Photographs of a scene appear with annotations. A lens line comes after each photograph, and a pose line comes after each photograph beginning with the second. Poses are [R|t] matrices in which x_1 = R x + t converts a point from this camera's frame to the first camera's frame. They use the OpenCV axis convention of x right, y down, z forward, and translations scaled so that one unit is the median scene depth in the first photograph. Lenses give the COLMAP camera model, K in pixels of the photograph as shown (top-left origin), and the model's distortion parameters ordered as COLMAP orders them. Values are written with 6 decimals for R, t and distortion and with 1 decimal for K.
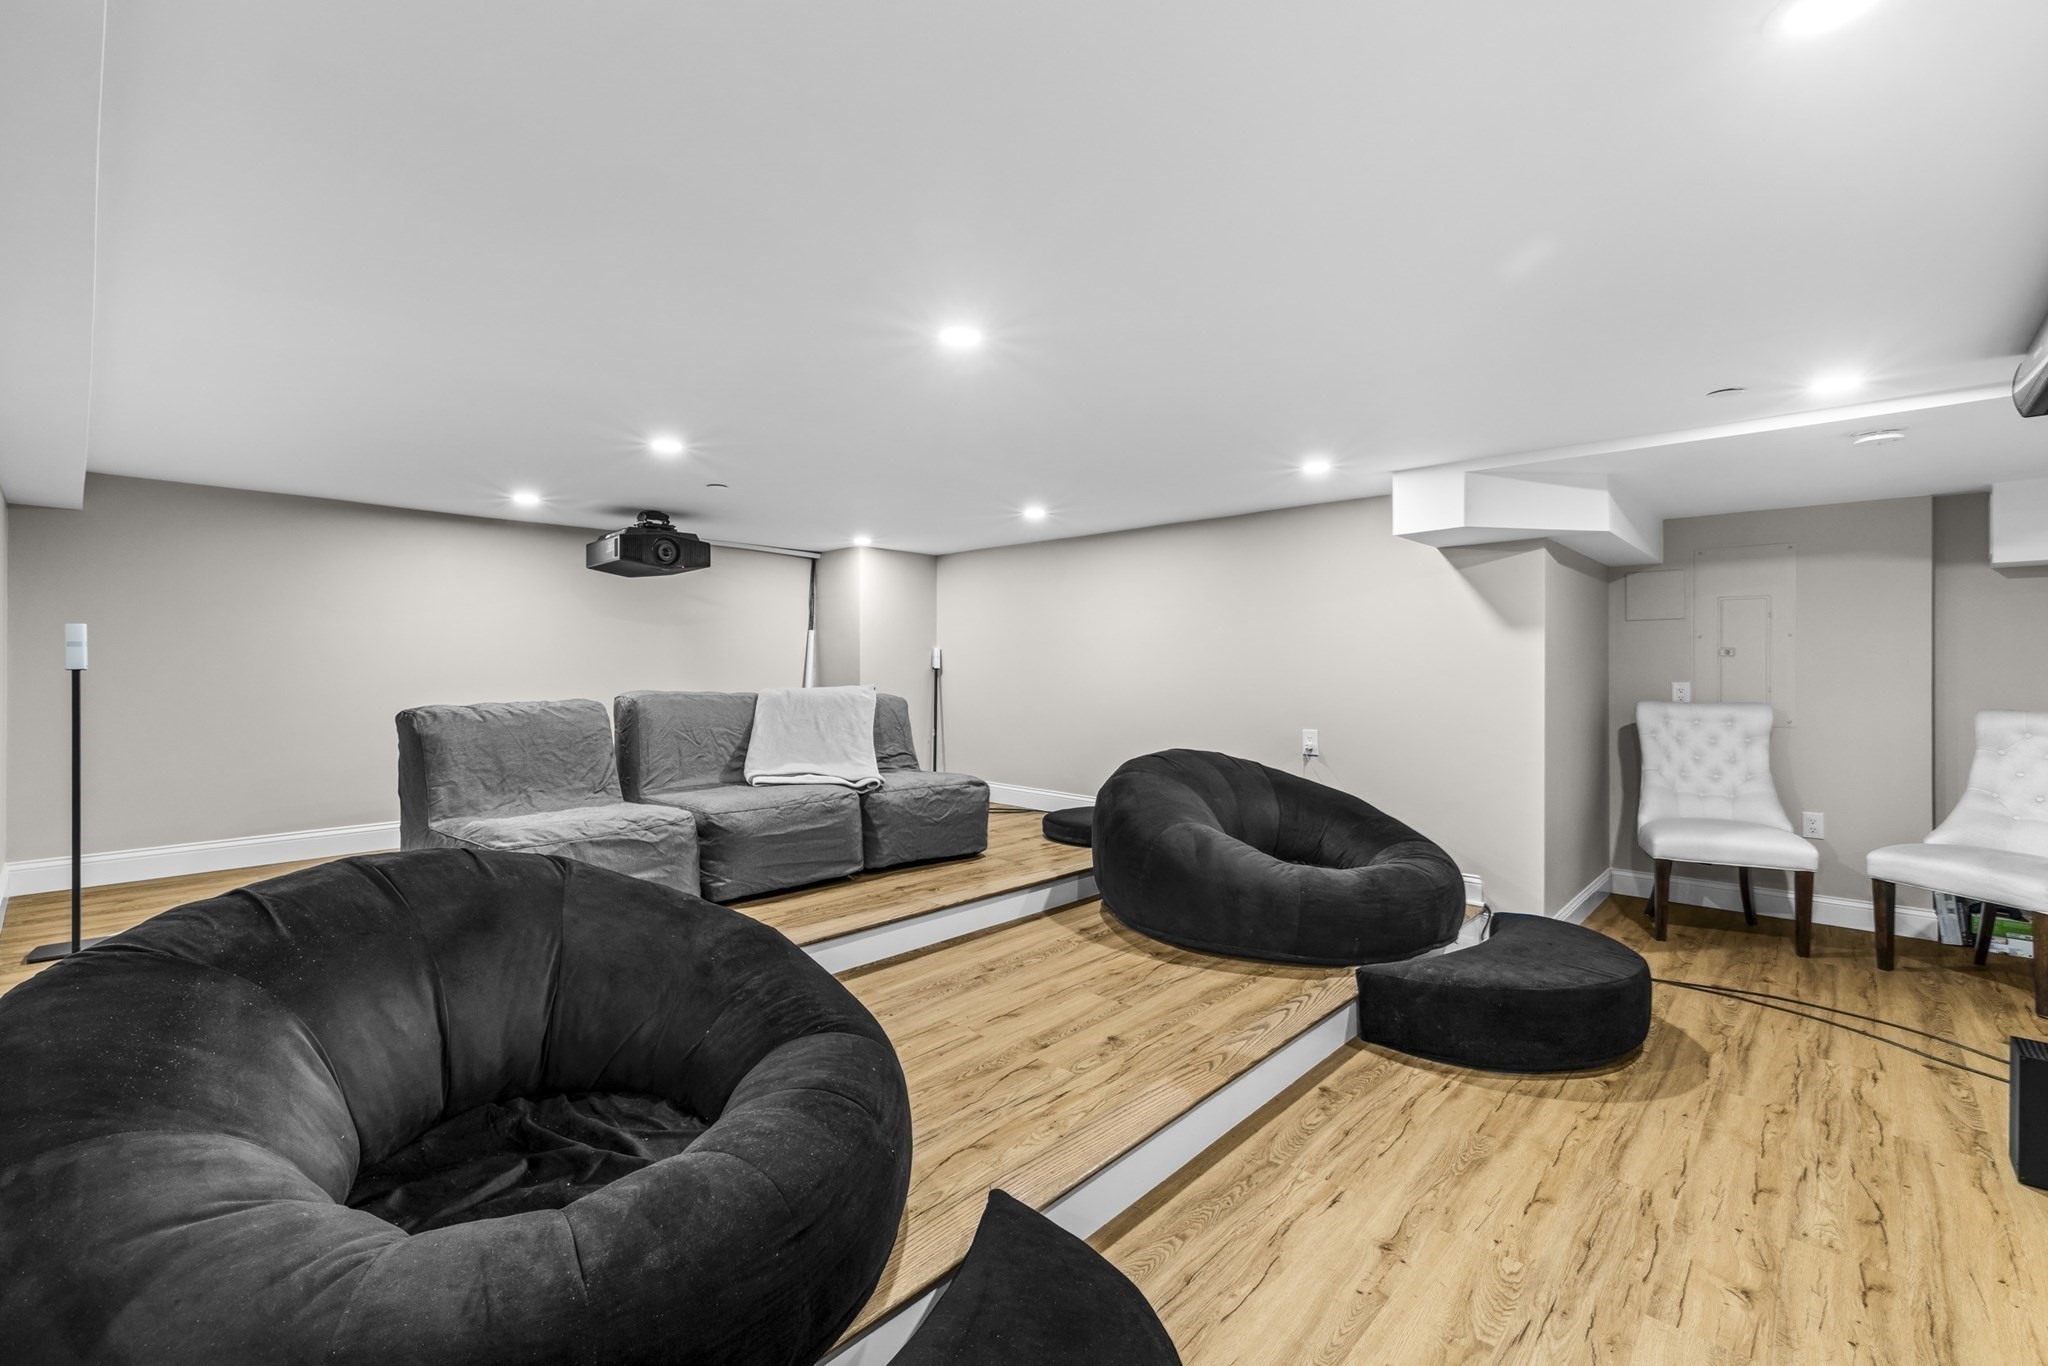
lens RADIAL K [[894.3, 0, 1017.4], [0, 894.3, 671.4], [0, 0, 1]] dist [-0.000301, 0.000421]
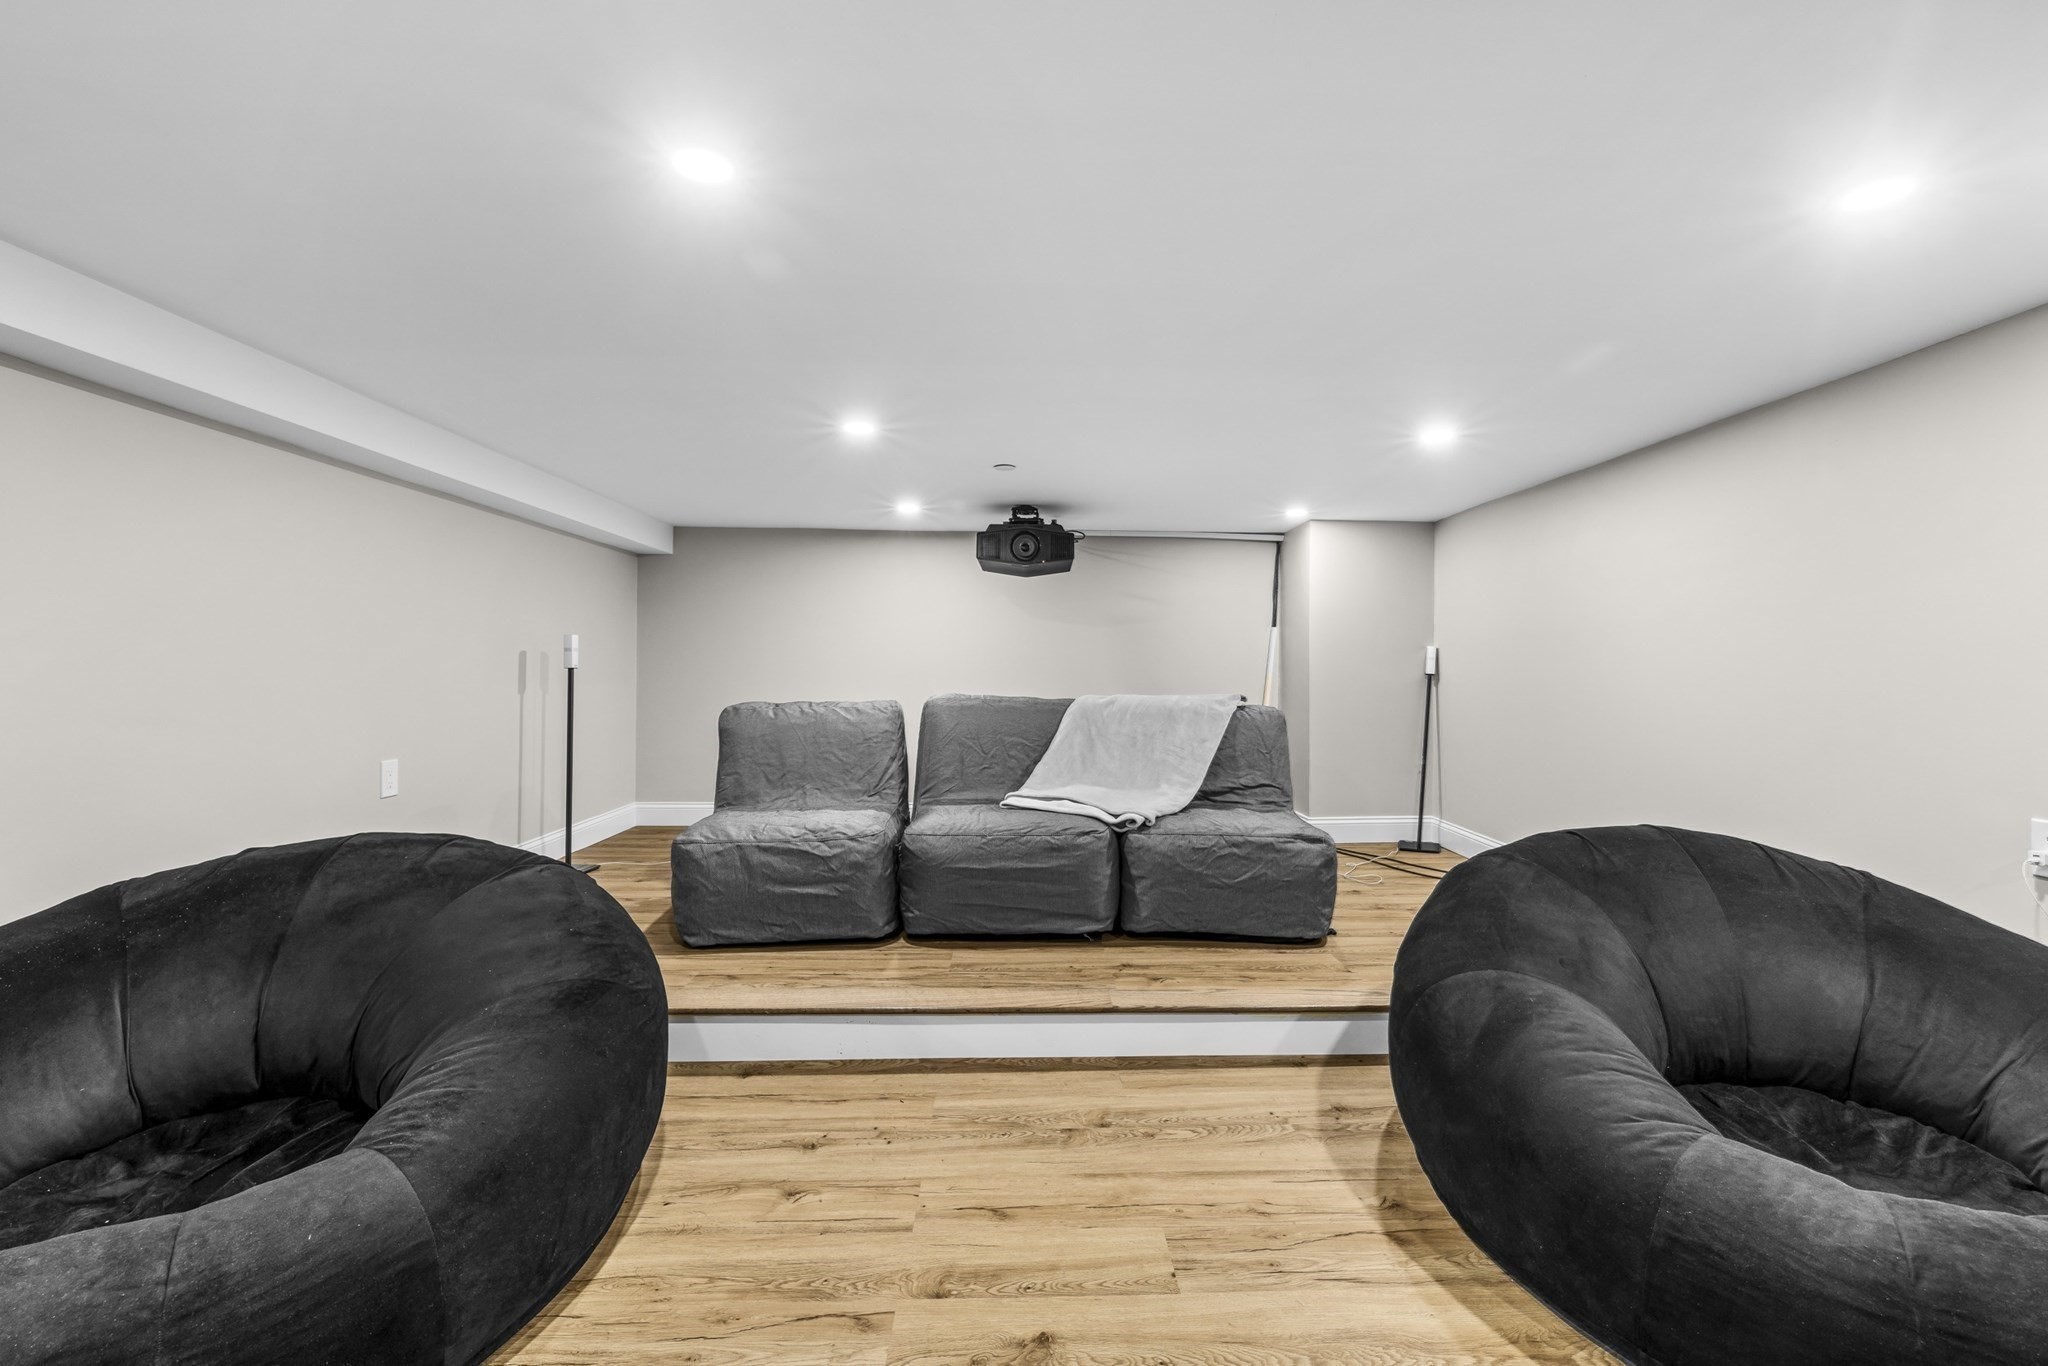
lens RADIAL K [[894.3, 0, 1017.4], [0, 894.3, 671.4], [0, 0, 1]] dist [-0.000301, 0.000421]
pose [[0.708956, 0.005272, -0.705233, 0.378973], [-0.009540, 0.999952, -0.002116, -0.001027], [0.705188, 0.008228, 0.708973, 0.466824]]
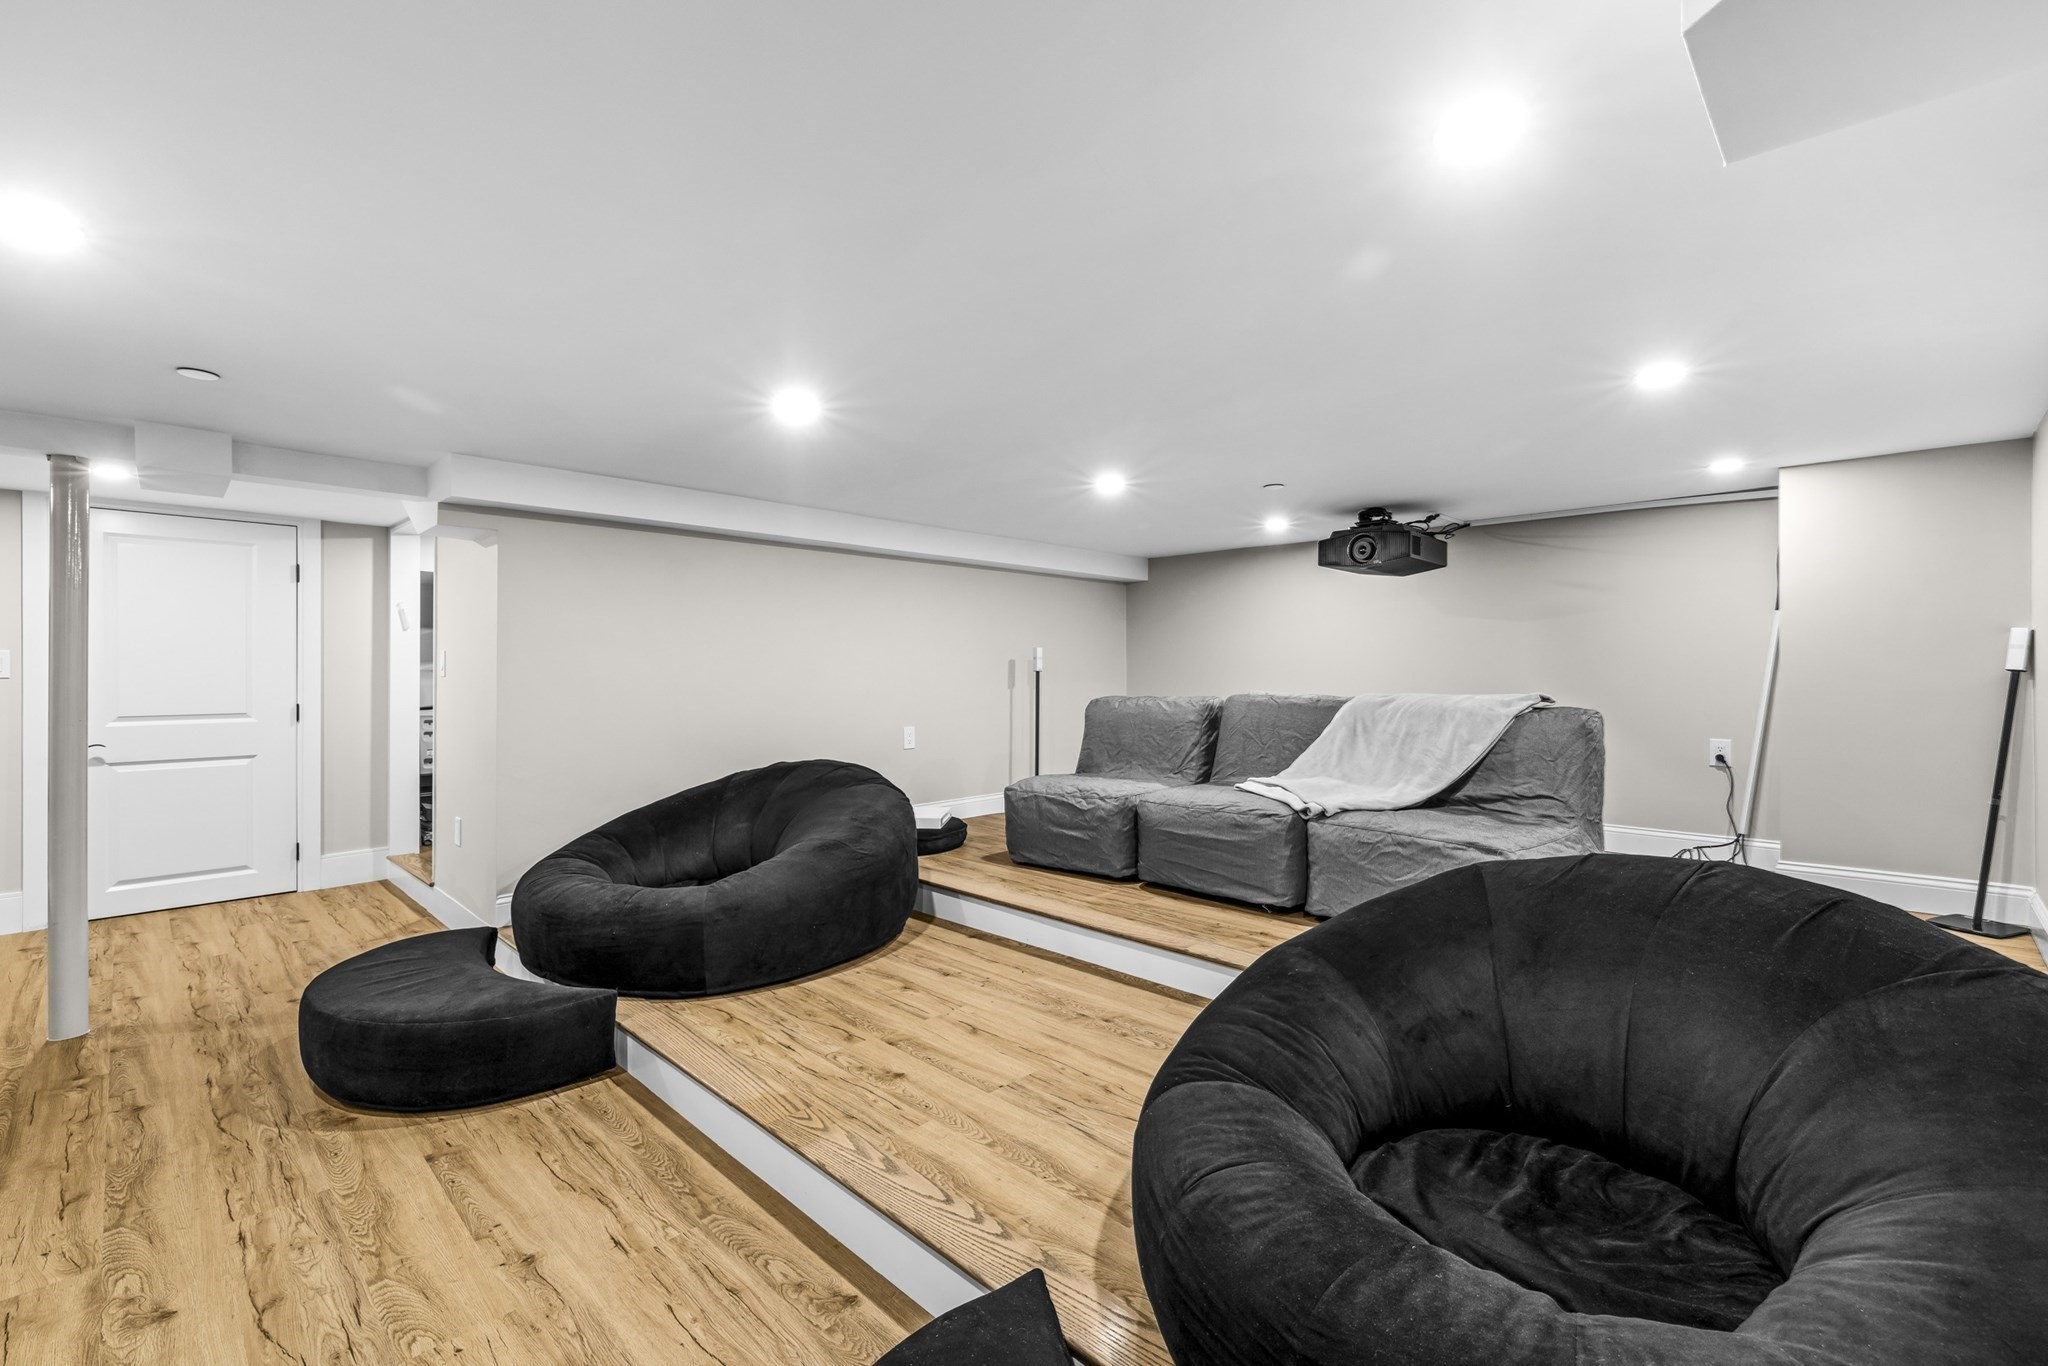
lens RADIAL K [[878.5, 0, 1016.8], [0, 878.5, 674.8], [0, 0, 1]] dist [0.000689, 0.000696]
pose [[-0.031775, 0.002696, -0.999491, 0.797711], [-0.003295, 0.999991, 0.002802, 0.000101], [0.999490, 0.003383, -0.031766, 0.919751]]
